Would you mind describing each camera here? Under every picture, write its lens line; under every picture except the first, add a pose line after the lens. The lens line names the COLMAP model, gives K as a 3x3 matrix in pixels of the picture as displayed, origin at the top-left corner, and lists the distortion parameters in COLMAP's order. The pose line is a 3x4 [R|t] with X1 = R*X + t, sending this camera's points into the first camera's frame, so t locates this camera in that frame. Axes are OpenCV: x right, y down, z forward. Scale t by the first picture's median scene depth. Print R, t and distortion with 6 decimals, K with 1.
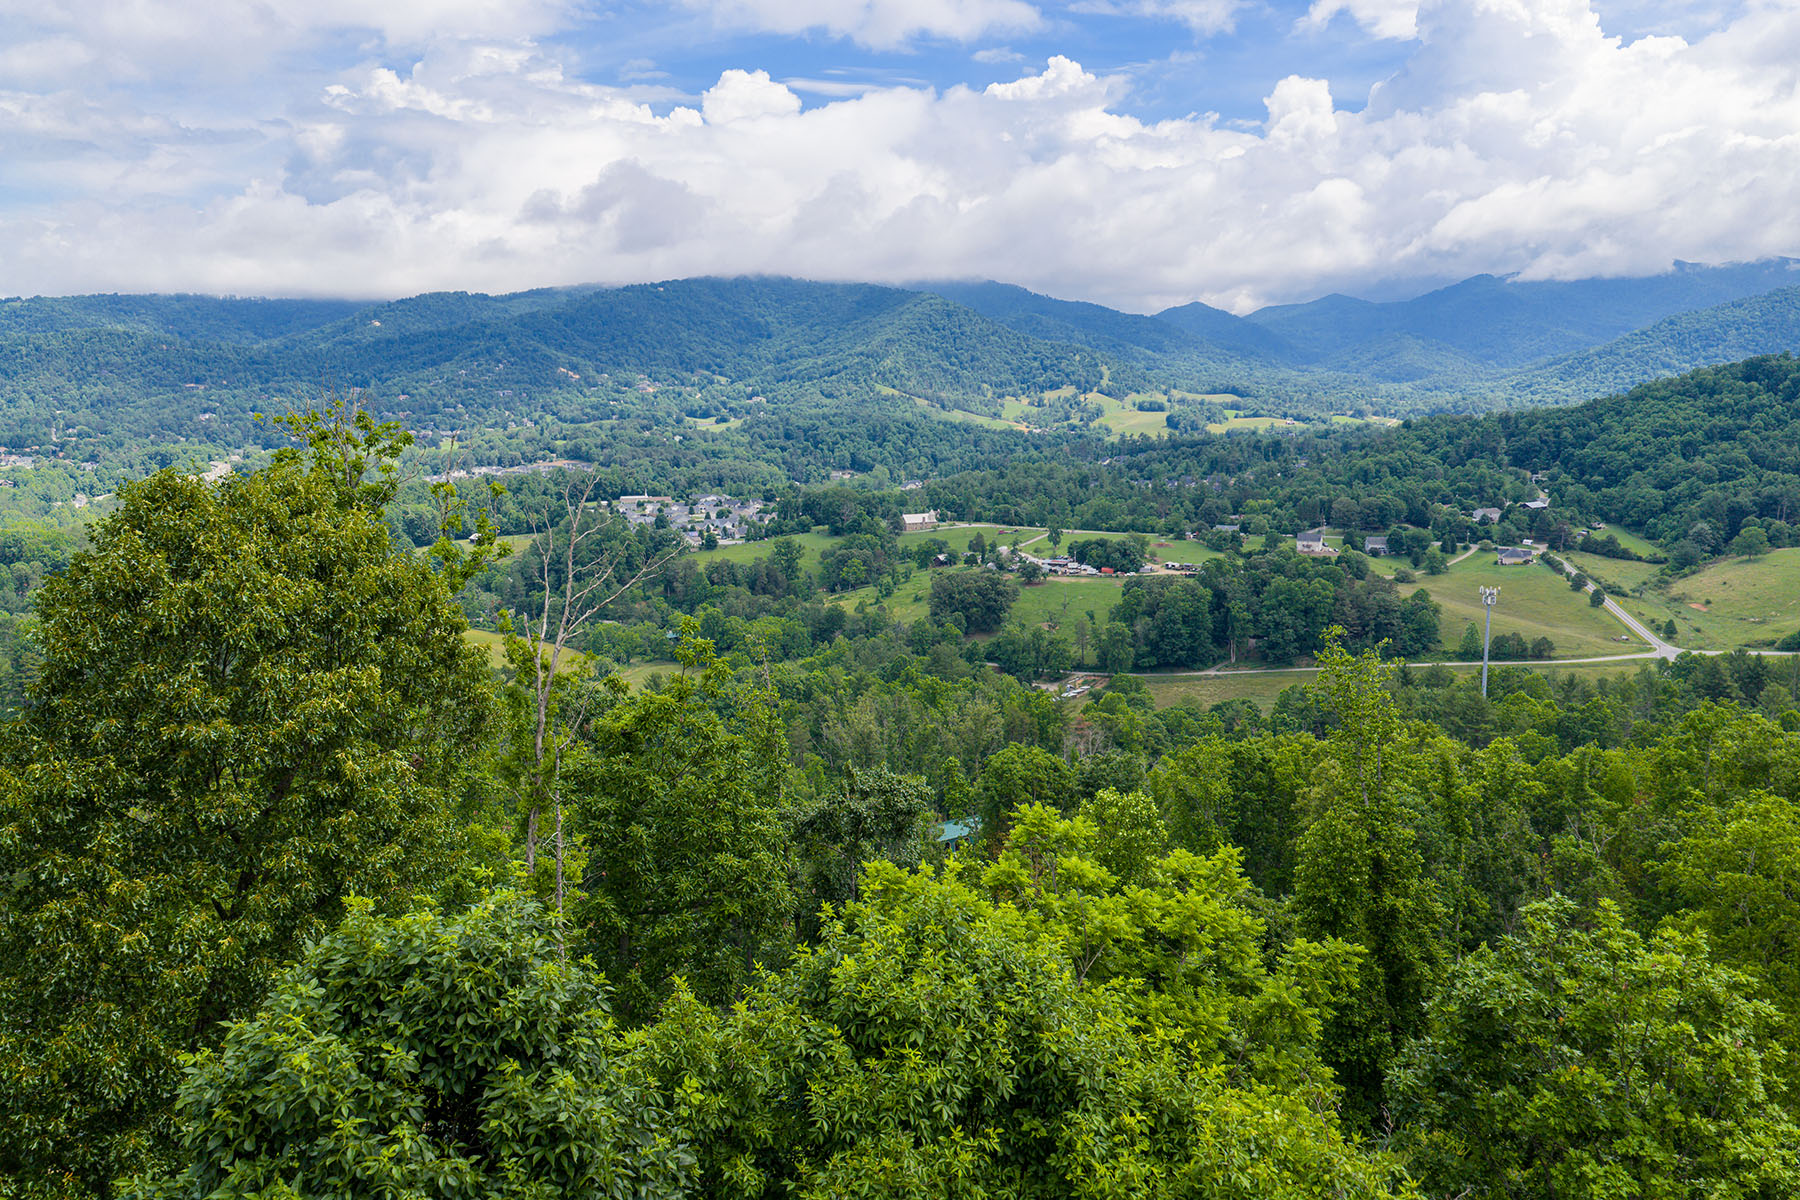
lens RADIAL K [[1560.1, 0, 905.6], [0, 1560.1, 588.5], [0, 0, 1]] dist [0.024004, -0.035541]
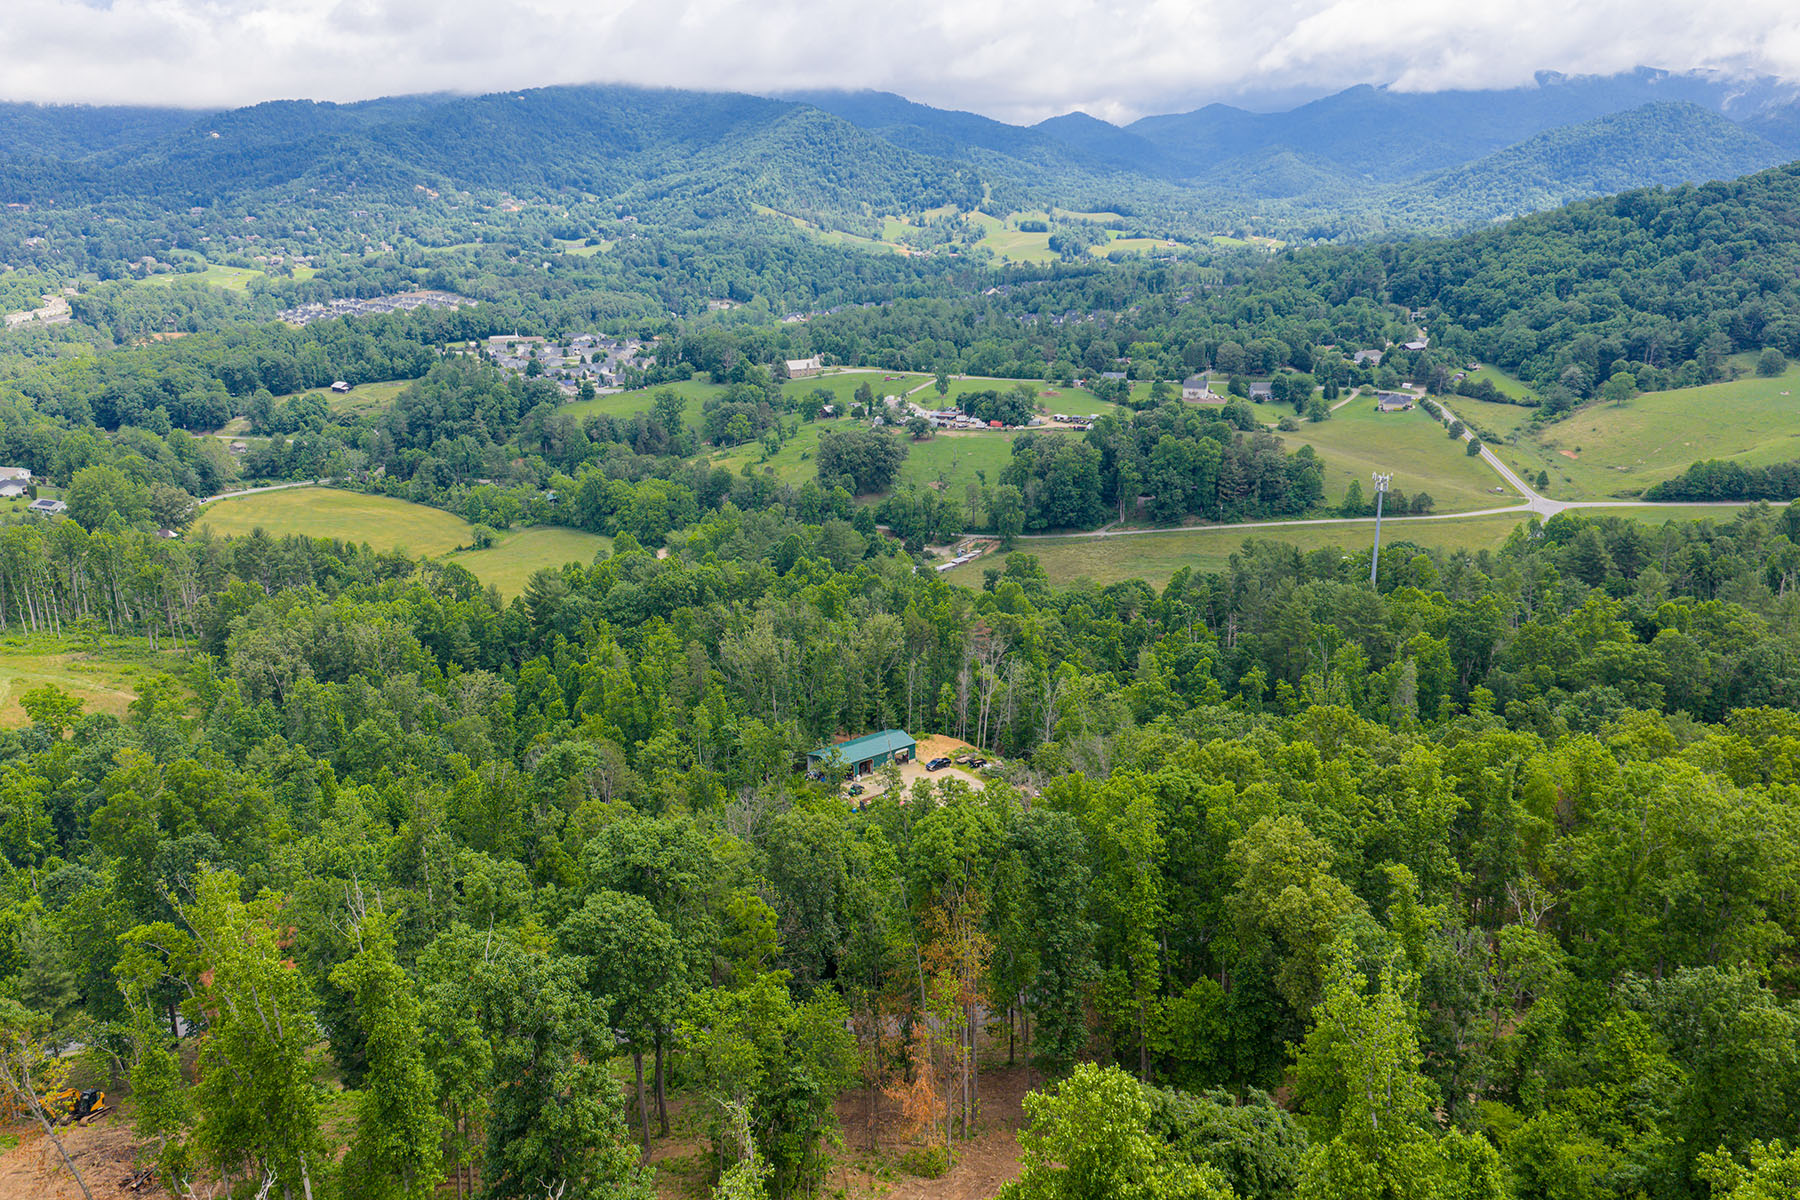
lens RADIAL K [[1560.1, 0, 917.1], [0, 1560.1, 609.6], [0, 0, 1]] dist [0.024004, -0.035541]
pose [[0.996524, -0.020306, 0.080788, -0.002301], [0.009961, 0.991922, 0.126457, -0.015177], [-0.082704, -0.125213, 0.988677, 0.007735]]
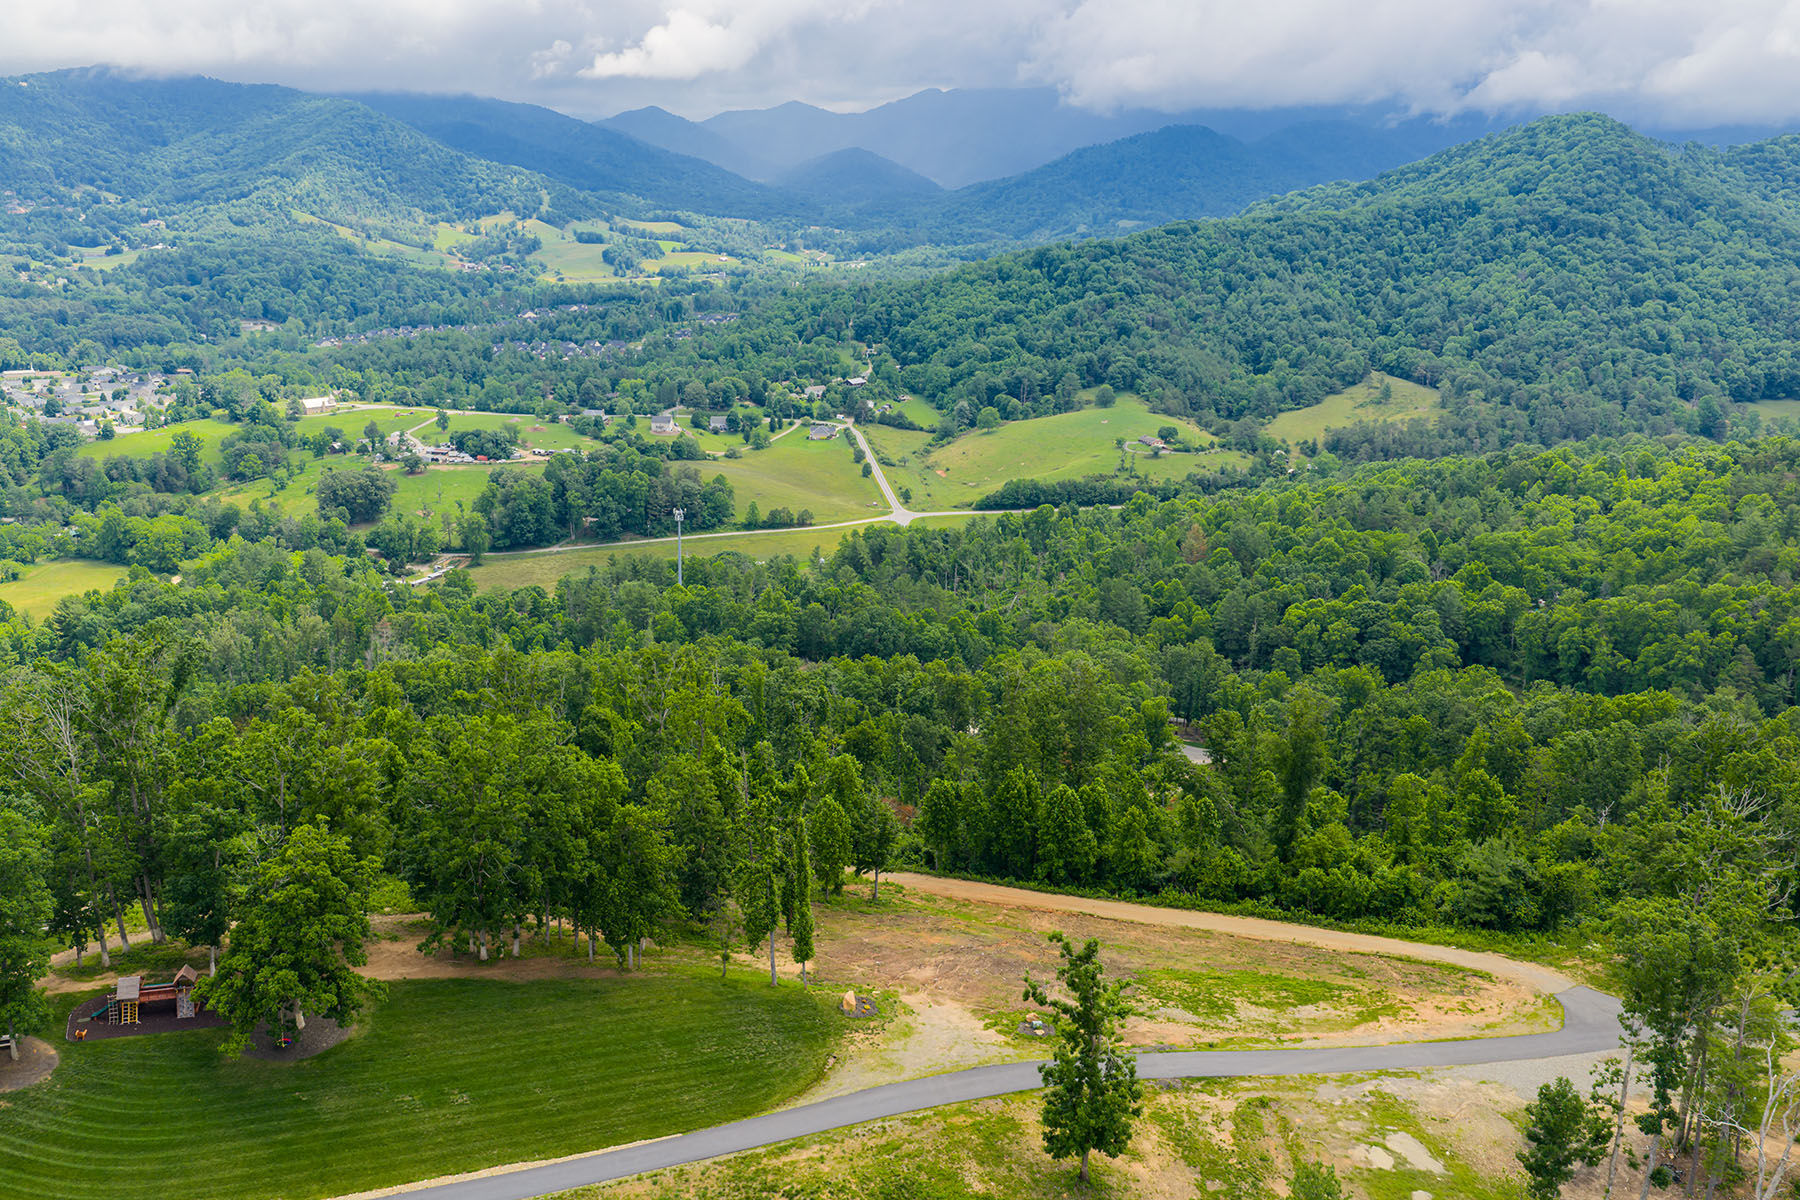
lens RADIAL K [[1560.1, 0, 895.6], [0, 1560.1, 603.5], [0, 0, 1]] dist [0.024004, -0.035541]
pose [[0.944250, -0.063414, 0.323066, 0.026701], [0.023844, 0.991870, 0.125001, -0.032205], [-0.328366, -0.110329, 0.938085, -0.168688]]
